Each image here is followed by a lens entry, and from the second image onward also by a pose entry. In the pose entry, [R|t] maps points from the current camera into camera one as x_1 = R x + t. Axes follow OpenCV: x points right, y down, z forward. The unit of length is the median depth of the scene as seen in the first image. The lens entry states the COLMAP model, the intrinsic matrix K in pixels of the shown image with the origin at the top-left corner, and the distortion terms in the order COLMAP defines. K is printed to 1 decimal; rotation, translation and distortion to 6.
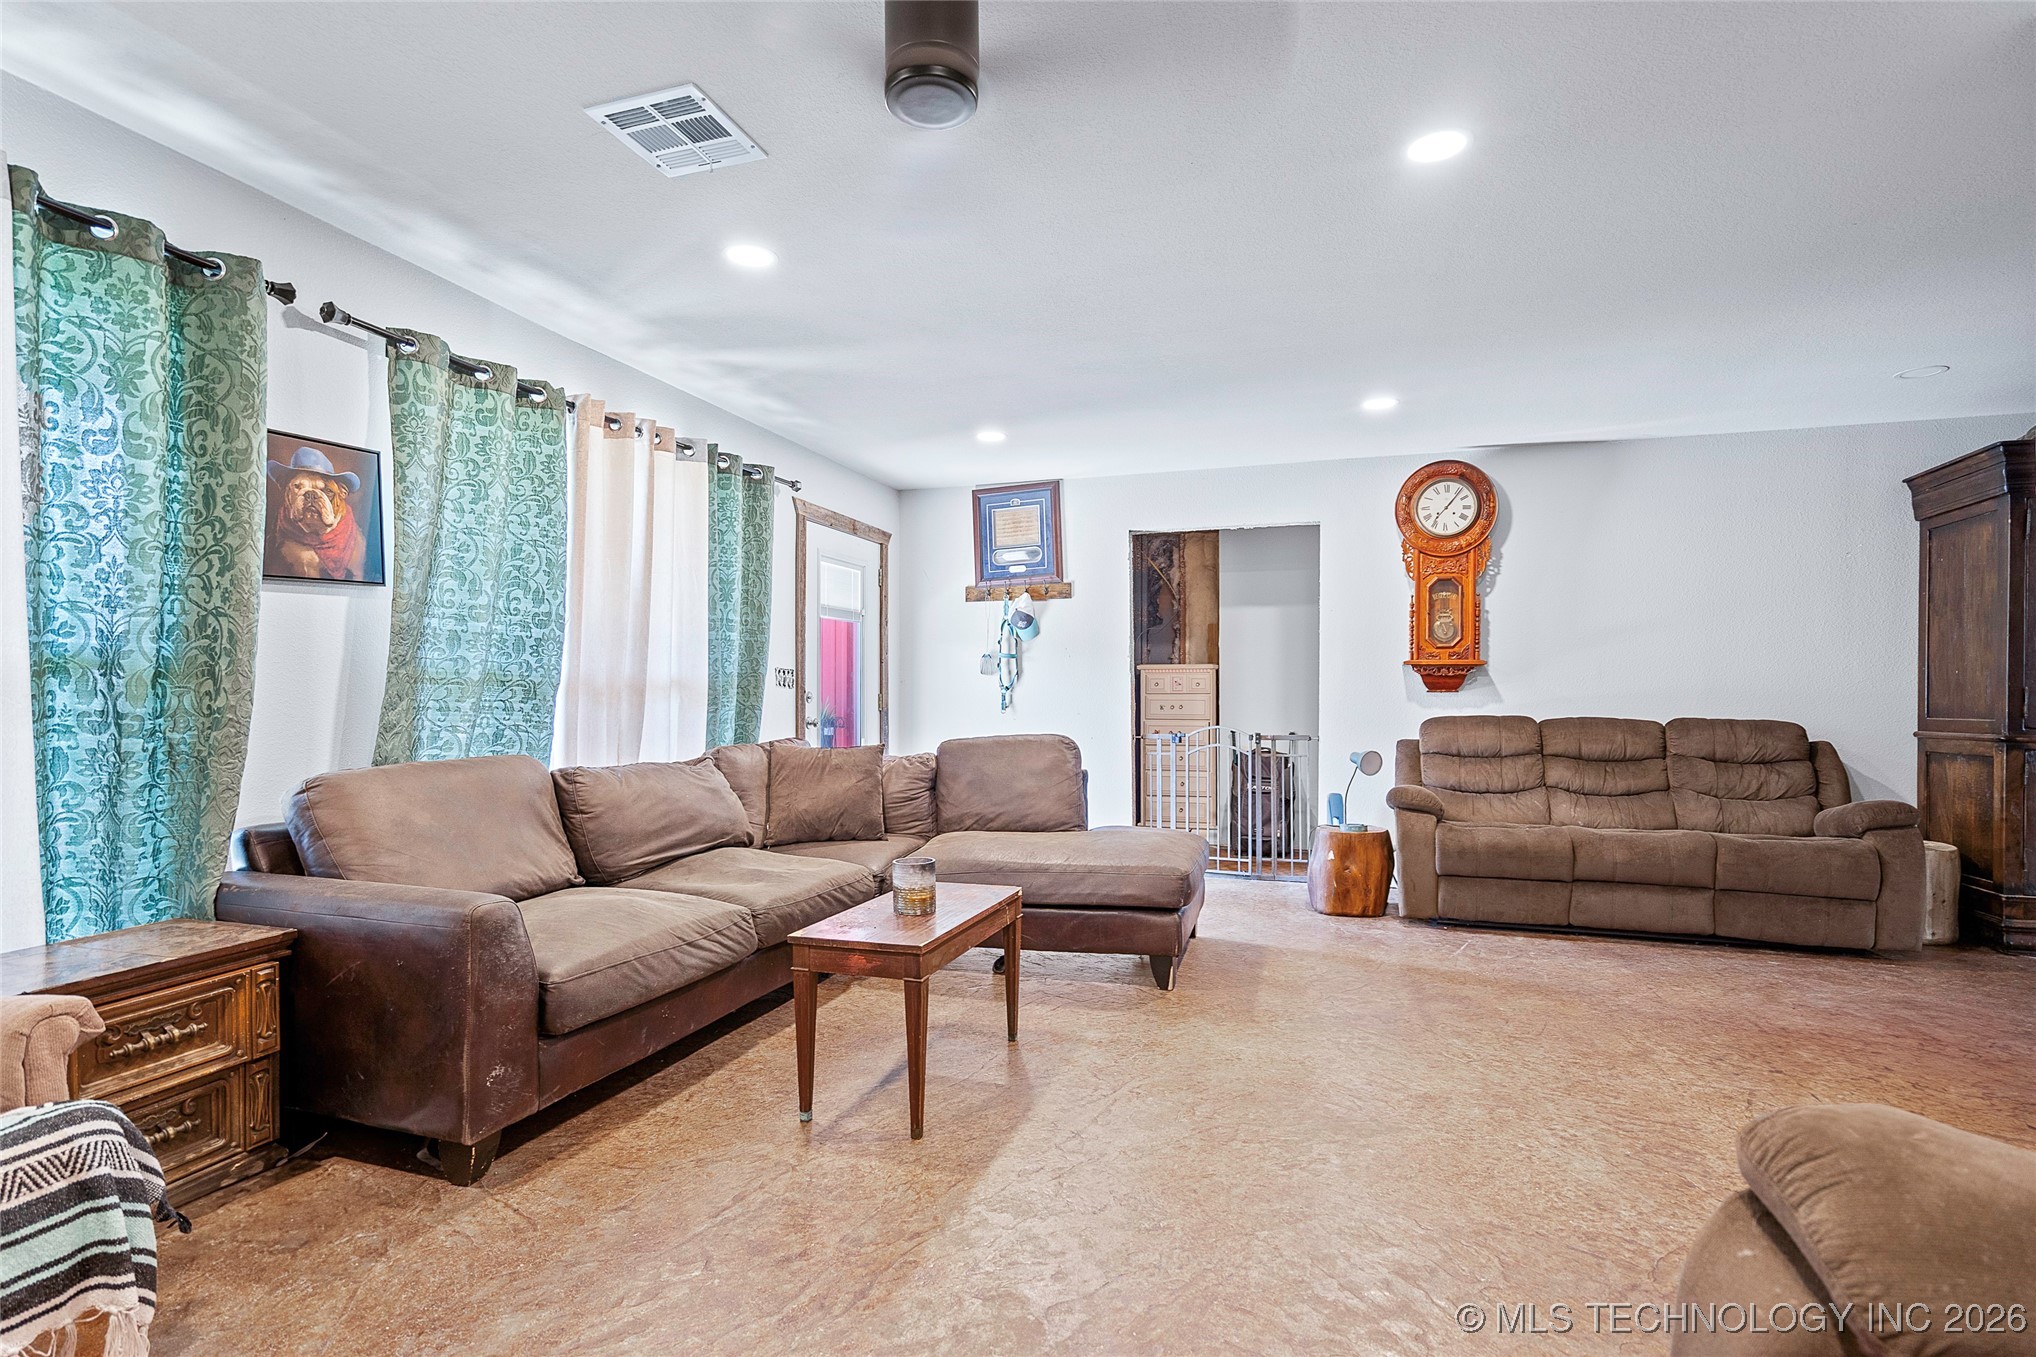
lens RADIAL K [[961.8, 0, 1028.8], [0, 961.8, 712.7], [0, 0, 1]] dist [0.000157, 0.000921]
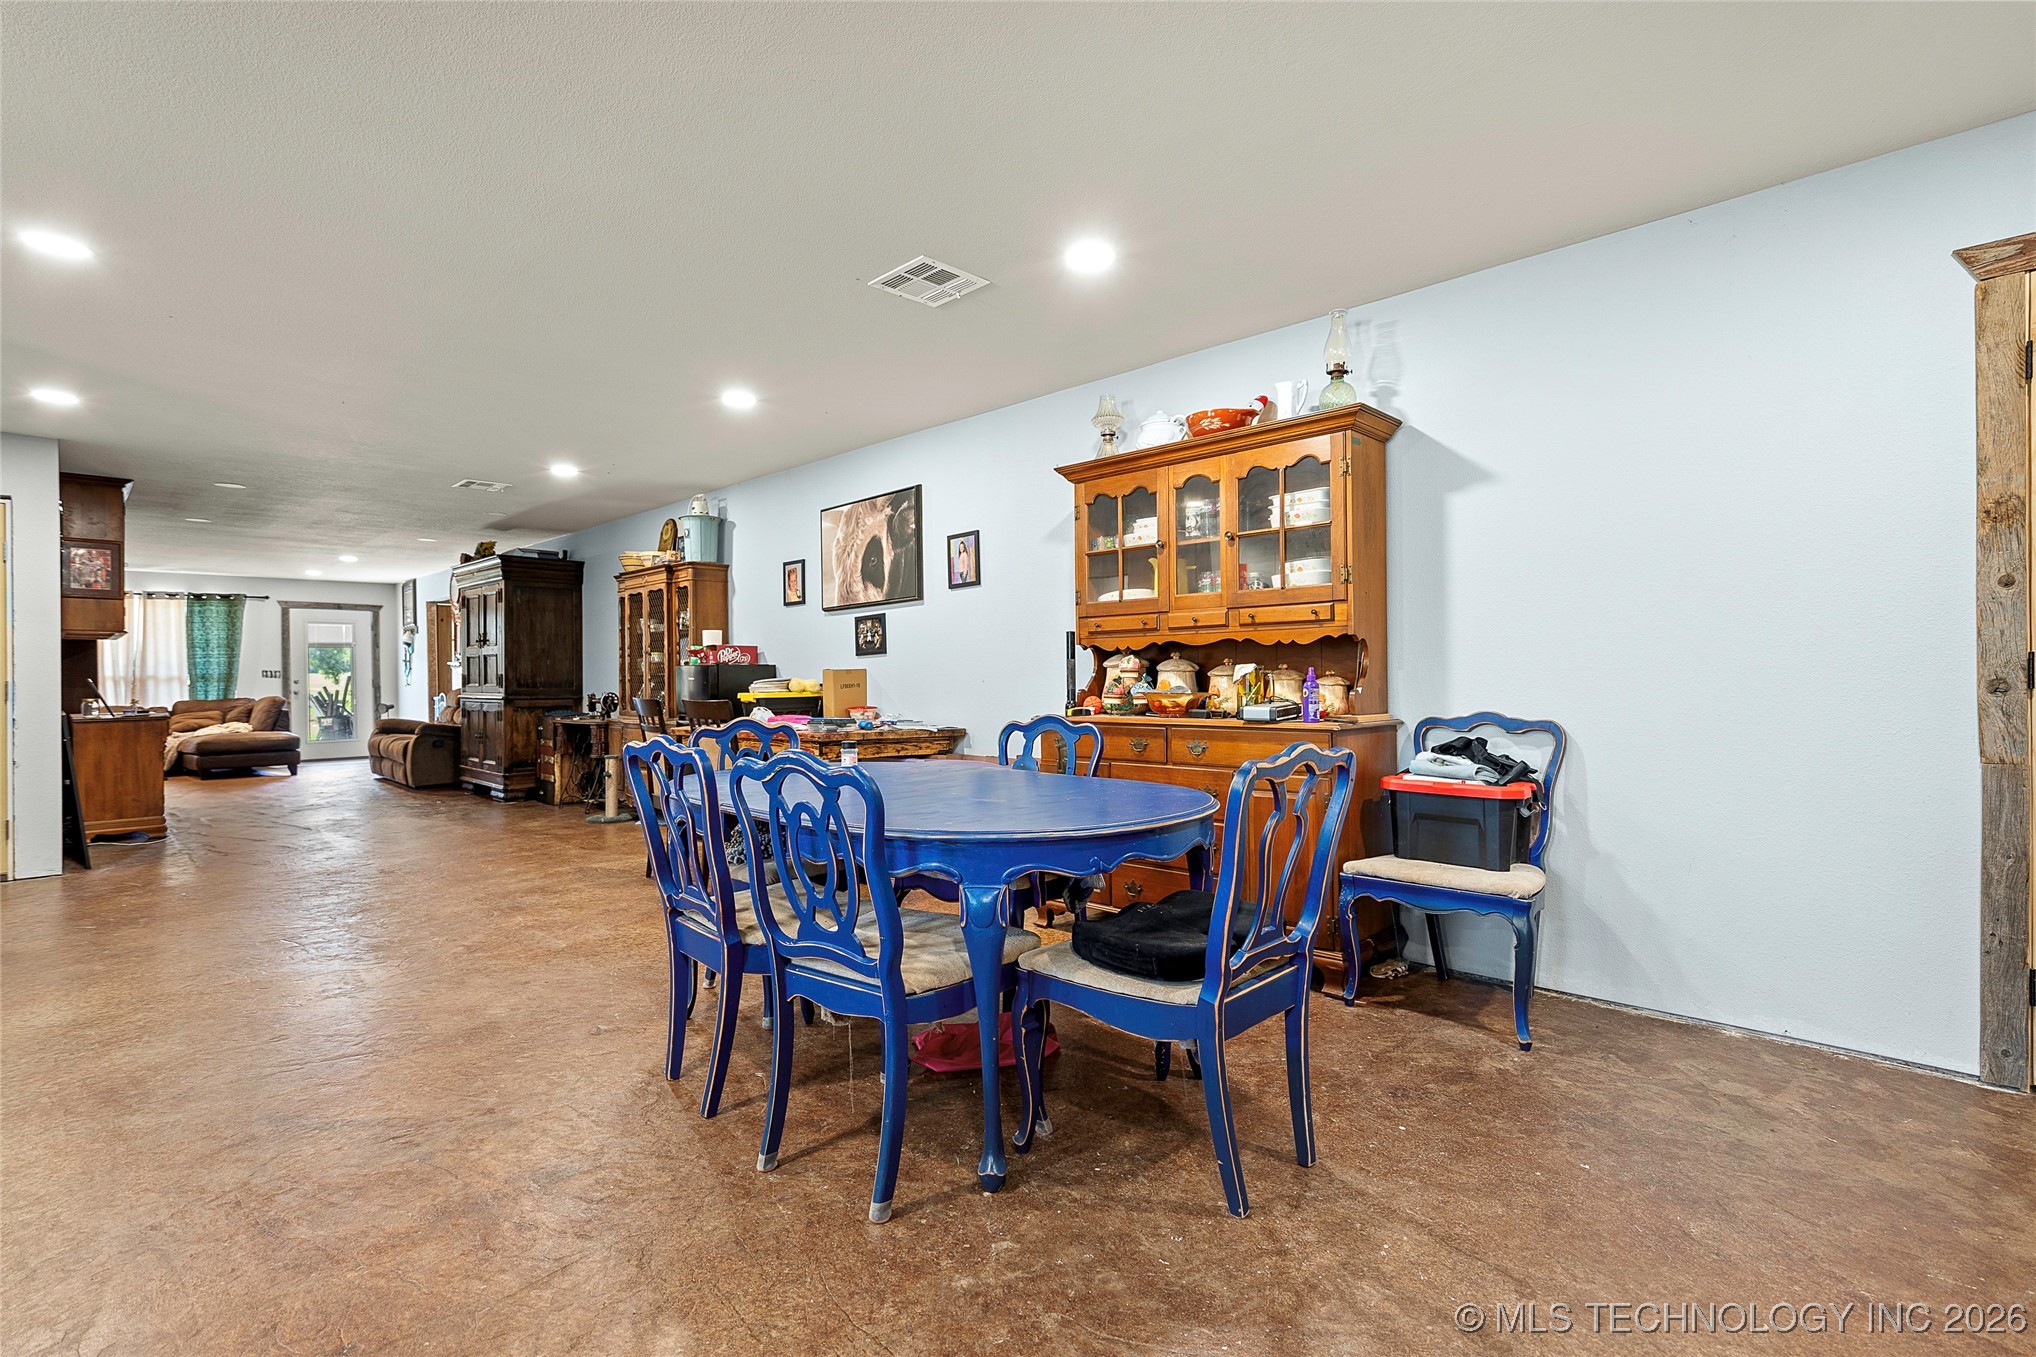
lens RADIAL K [[938.5, 0, 1018.8], [0, 938.5, 670.3], [0, 0, 1]] dist [-0.005590, 0.006014]
pose [[0.897070, -0.010484, -0.441763, 3.956267], [0.001970, 0.999803, -0.019727, 0.008502], [0.441883, 0.016826, 0.896915, -0.494607]]
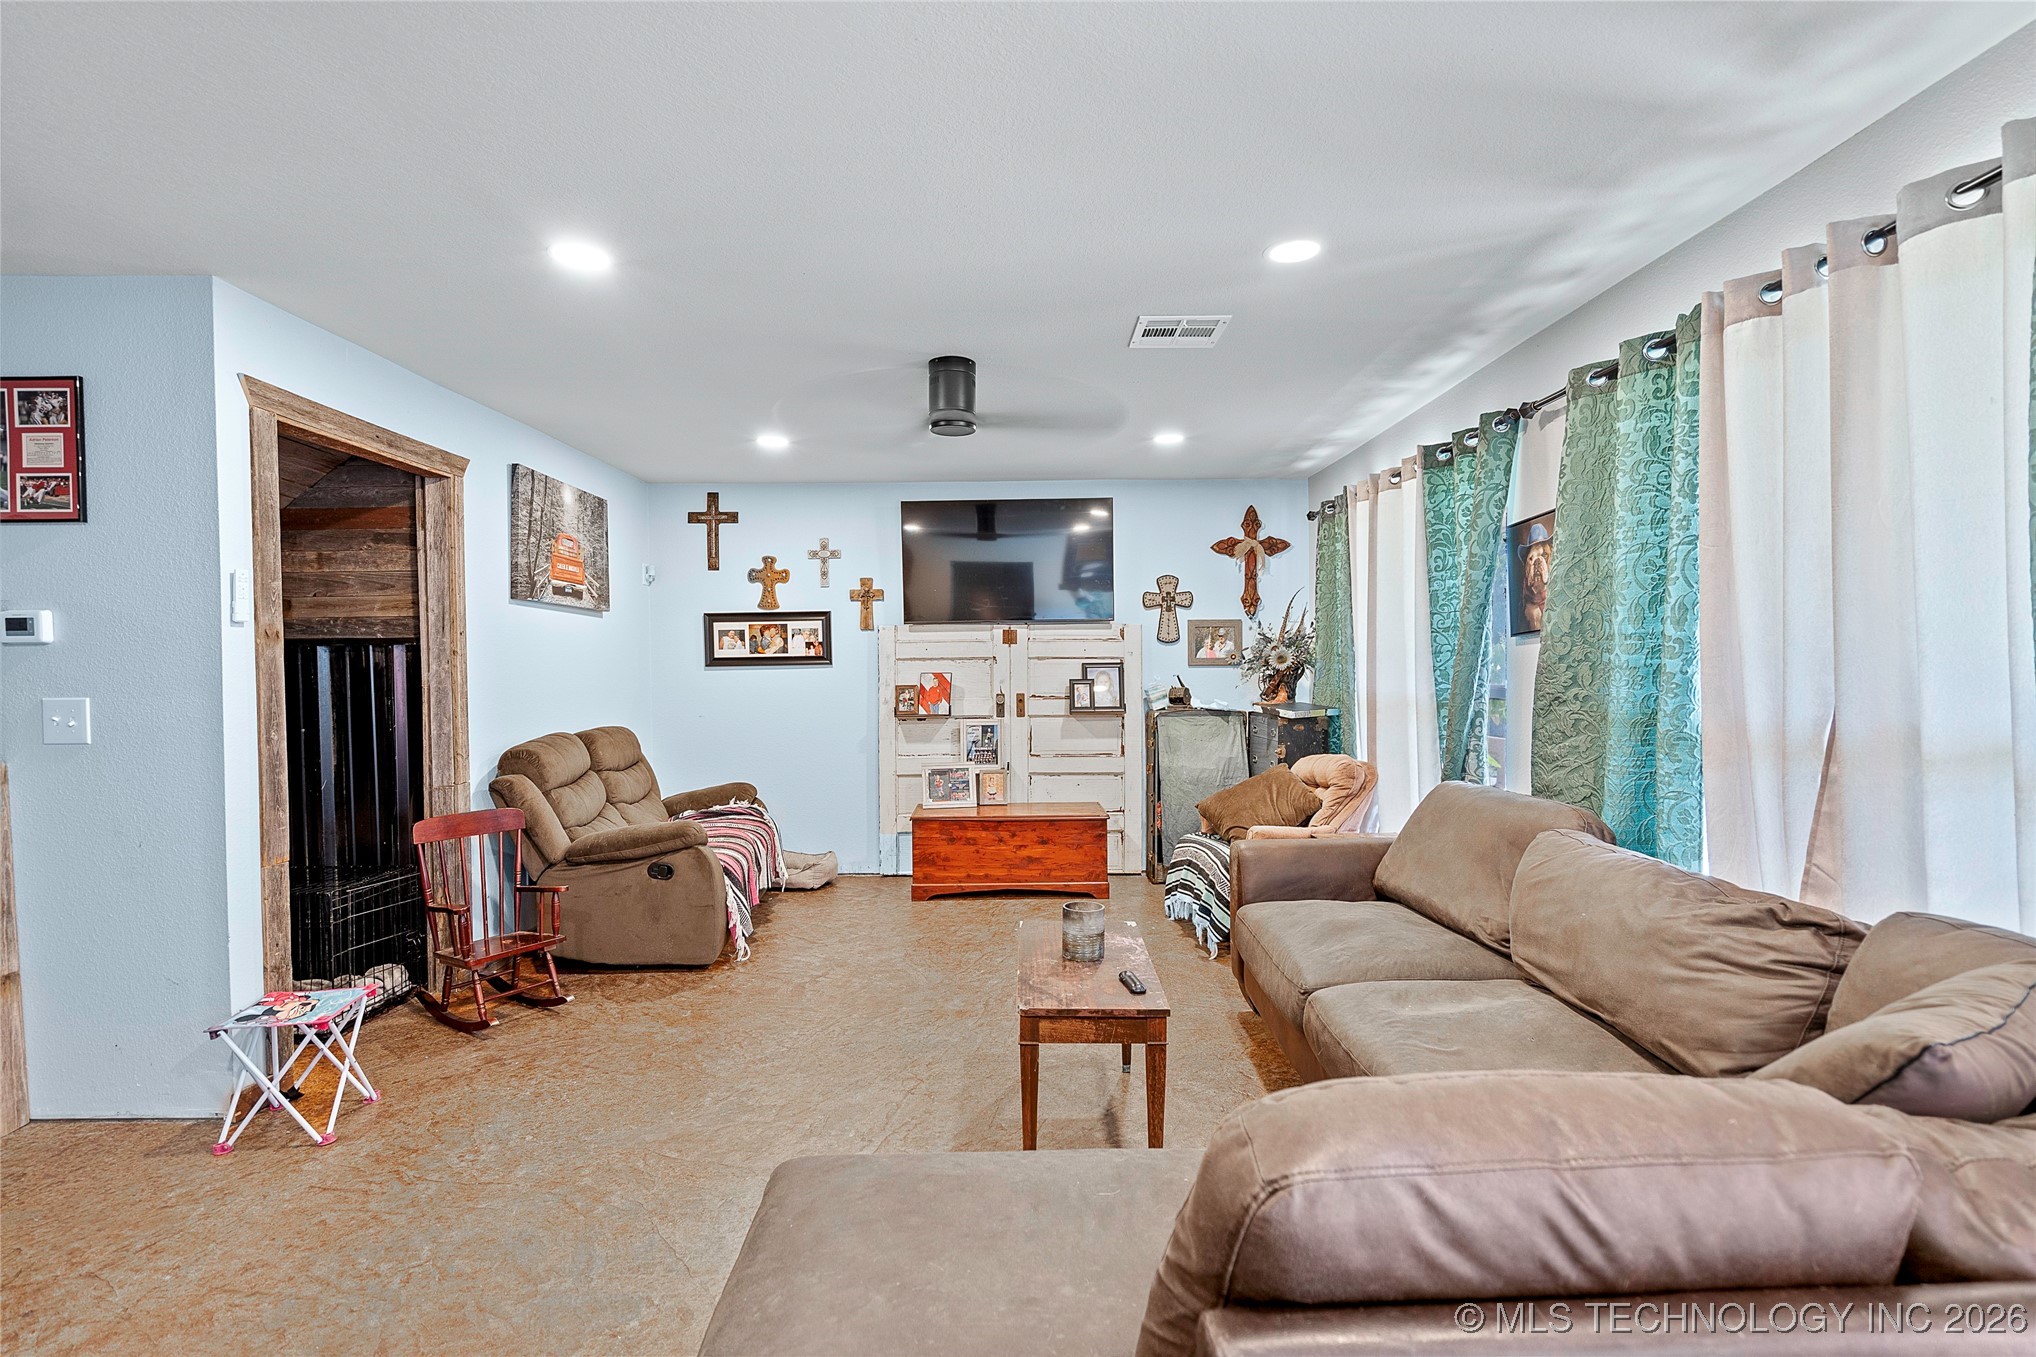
lens RADIAL K [[938.5, 0, 1018.8], [0, 938.5, 670.3], [0, 0, 1]] dist [-0.005590, 0.006014]
pose [[-0.952838, 0.011985, -0.303243, 0.201261], [0.005183, 0.999717, 0.023224, -0.097784], [0.303435, 0.020557, -0.952630, 1.586697]]
